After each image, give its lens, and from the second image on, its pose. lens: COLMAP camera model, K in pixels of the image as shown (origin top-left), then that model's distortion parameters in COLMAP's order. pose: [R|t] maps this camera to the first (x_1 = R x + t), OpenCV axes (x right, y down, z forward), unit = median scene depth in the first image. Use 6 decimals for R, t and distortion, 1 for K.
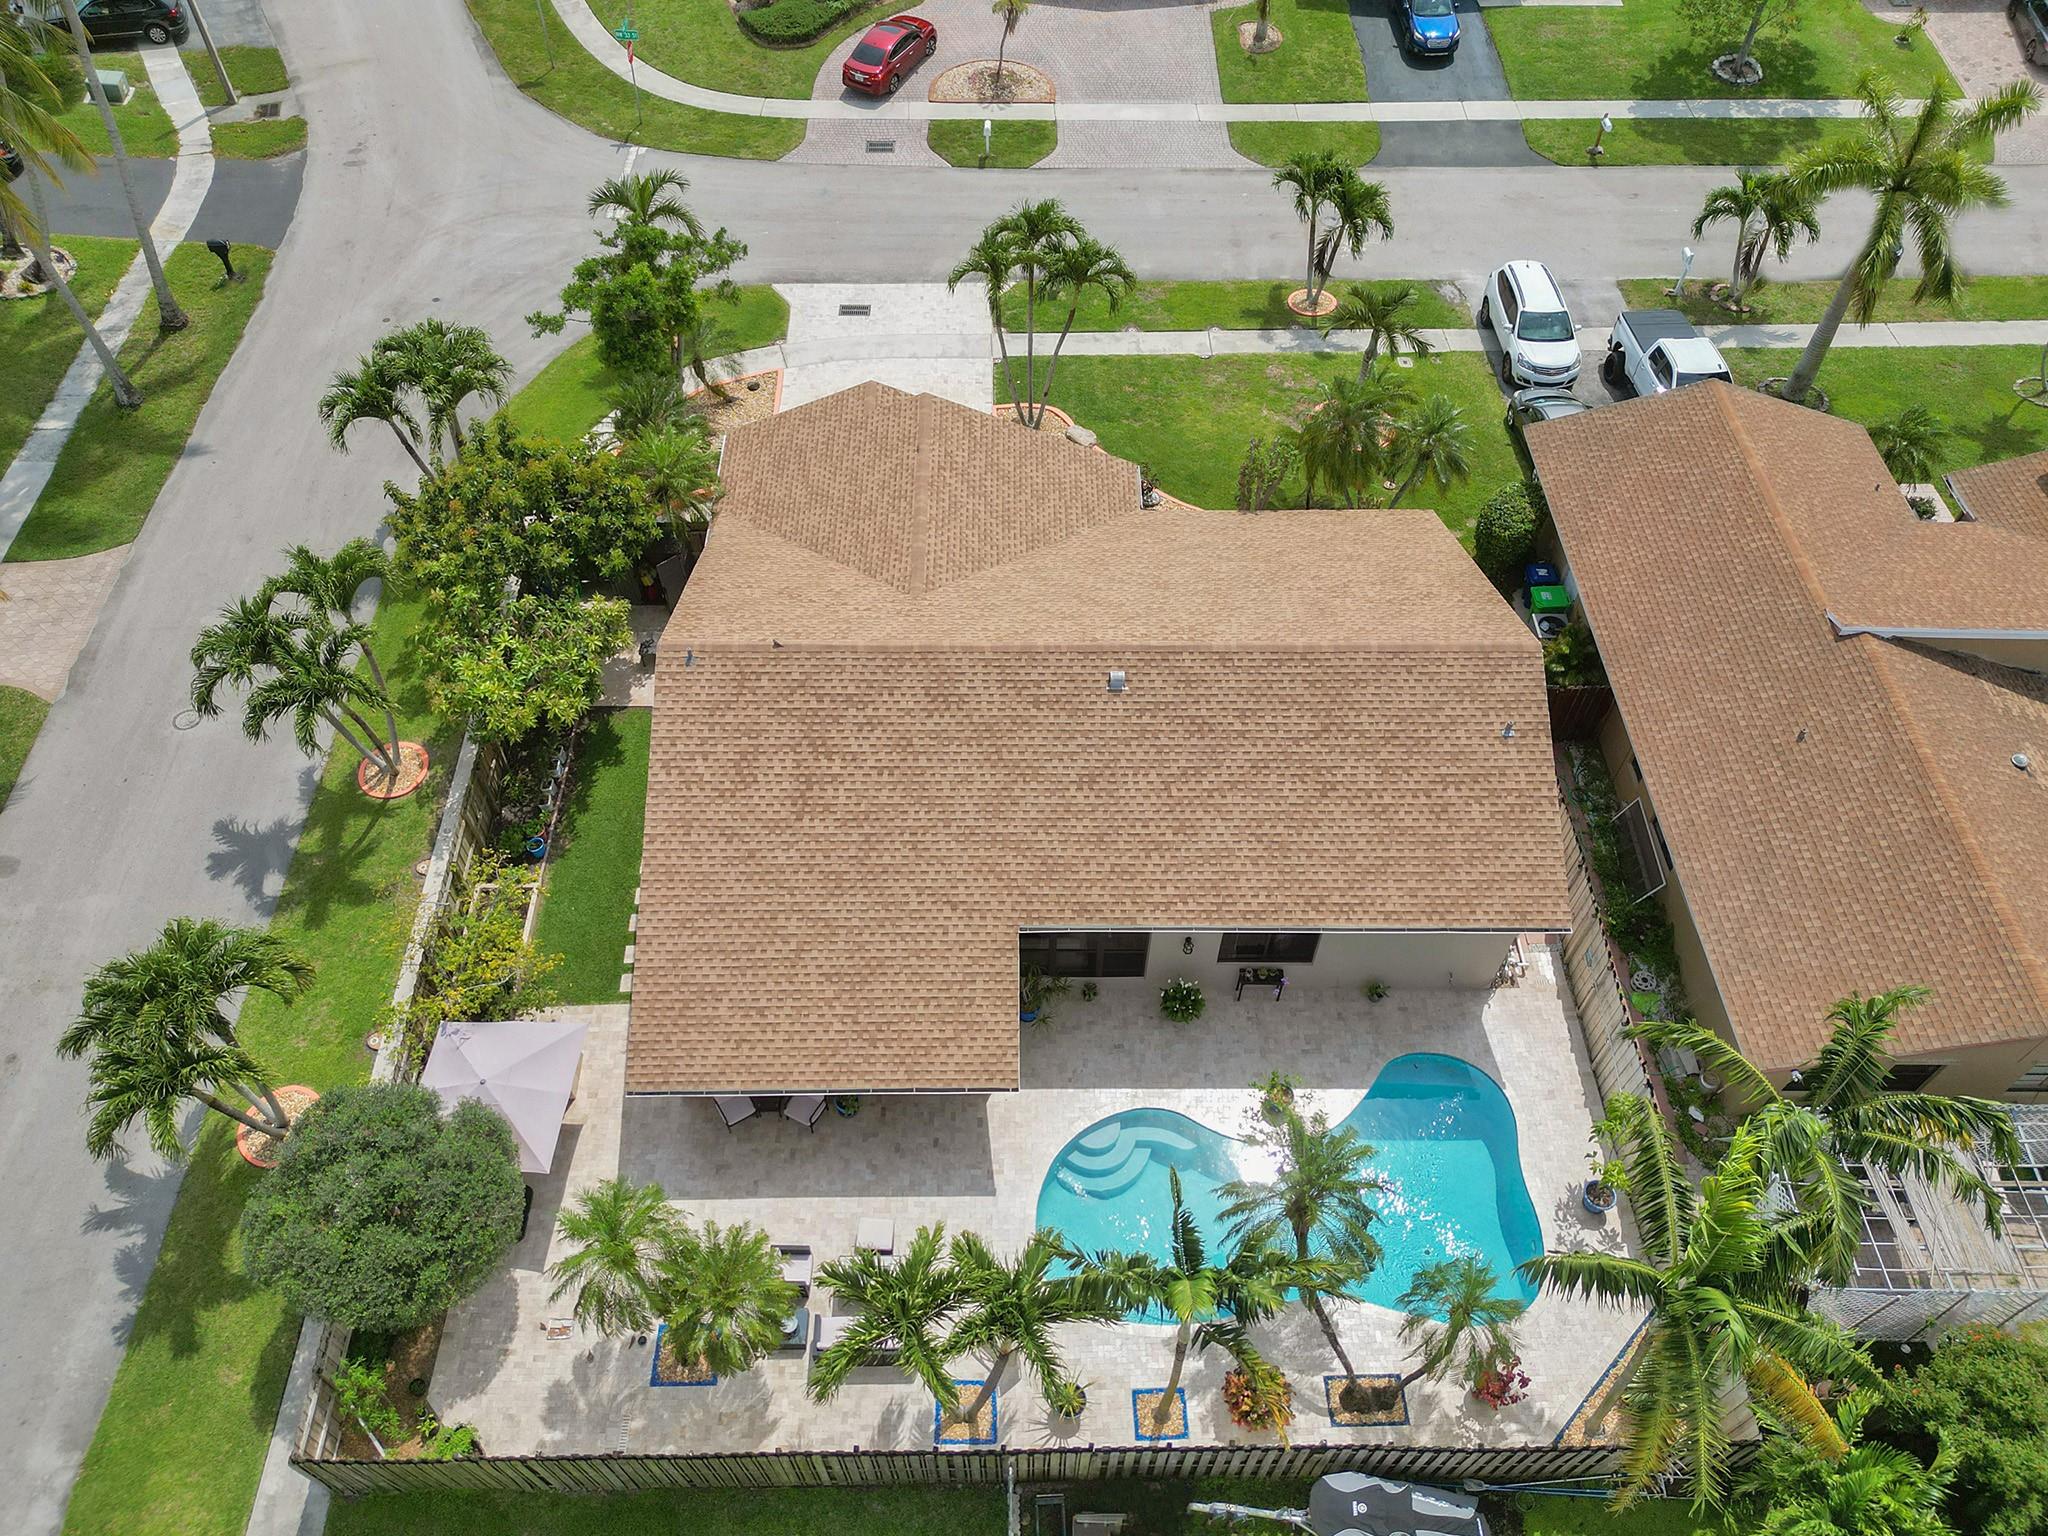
lens RADIAL K [[1554.2, 0, 1021.9], [0, 1554.2, 766.2], [0, 0, 1]] dist [0.051923, -0.026059]
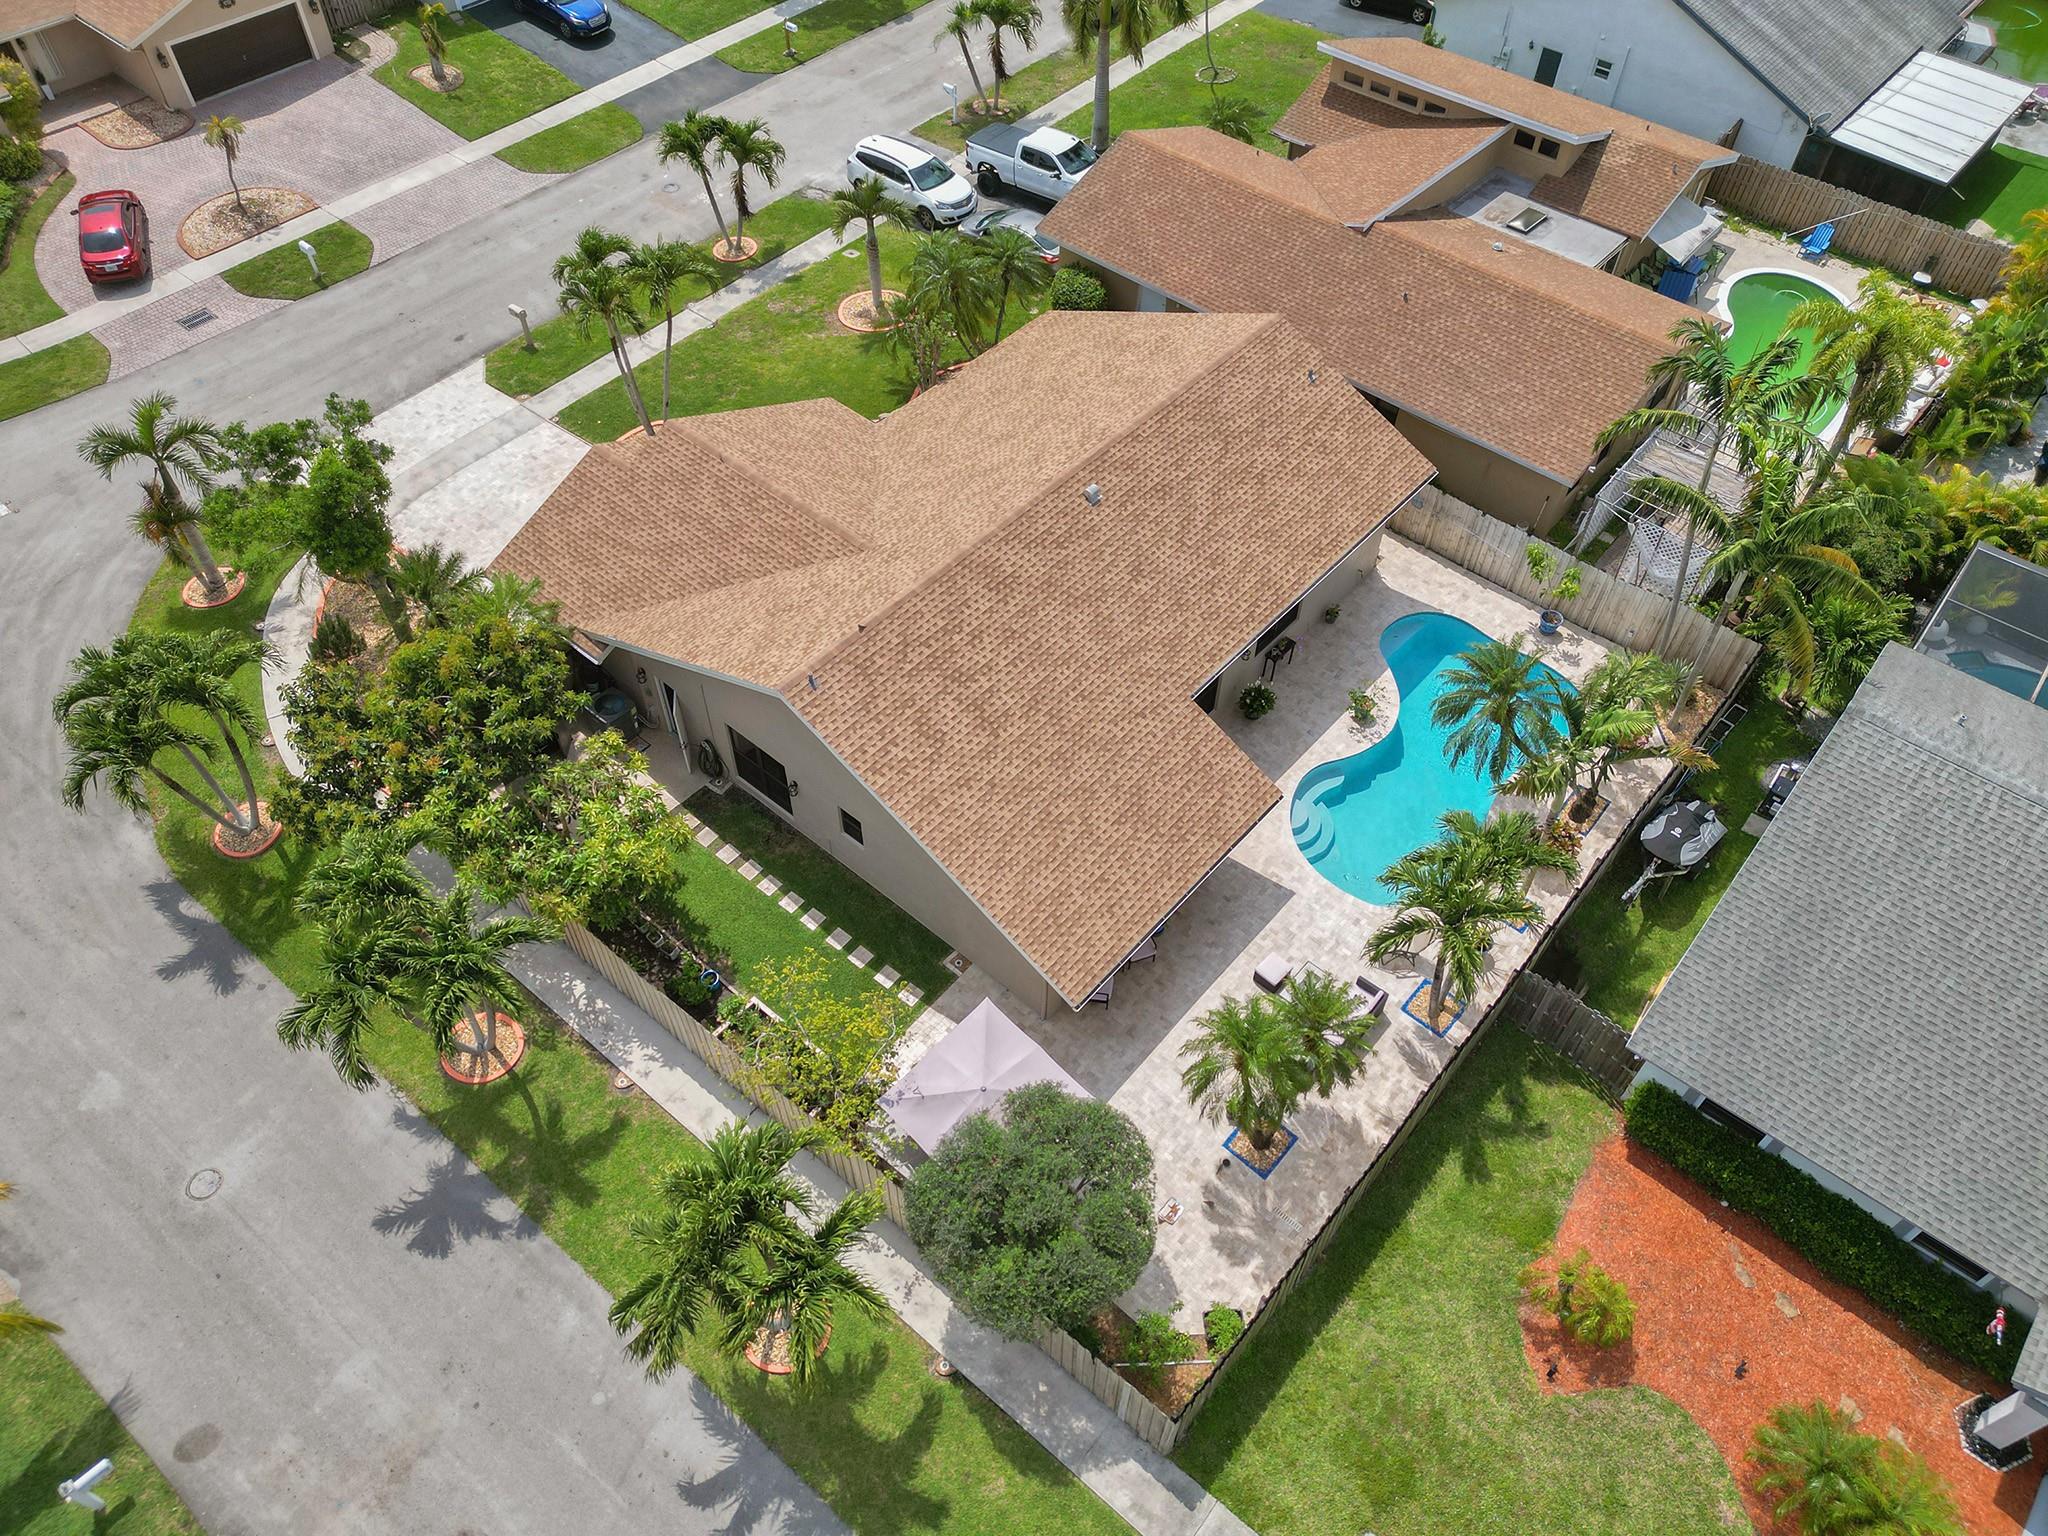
lens RADIAL K [[1554.2, 0, 1021.6], [0, 1554.2, 770.9], [0, 0, 1]] dist [0.051923, -0.026059]
pose [[0.648485, -0.572750, 0.501422, -0.566862], [0.577723, 0.799226, 0.165752, -0.095596], [-0.495684, 0.182195, 0.849177, 0.063682]]
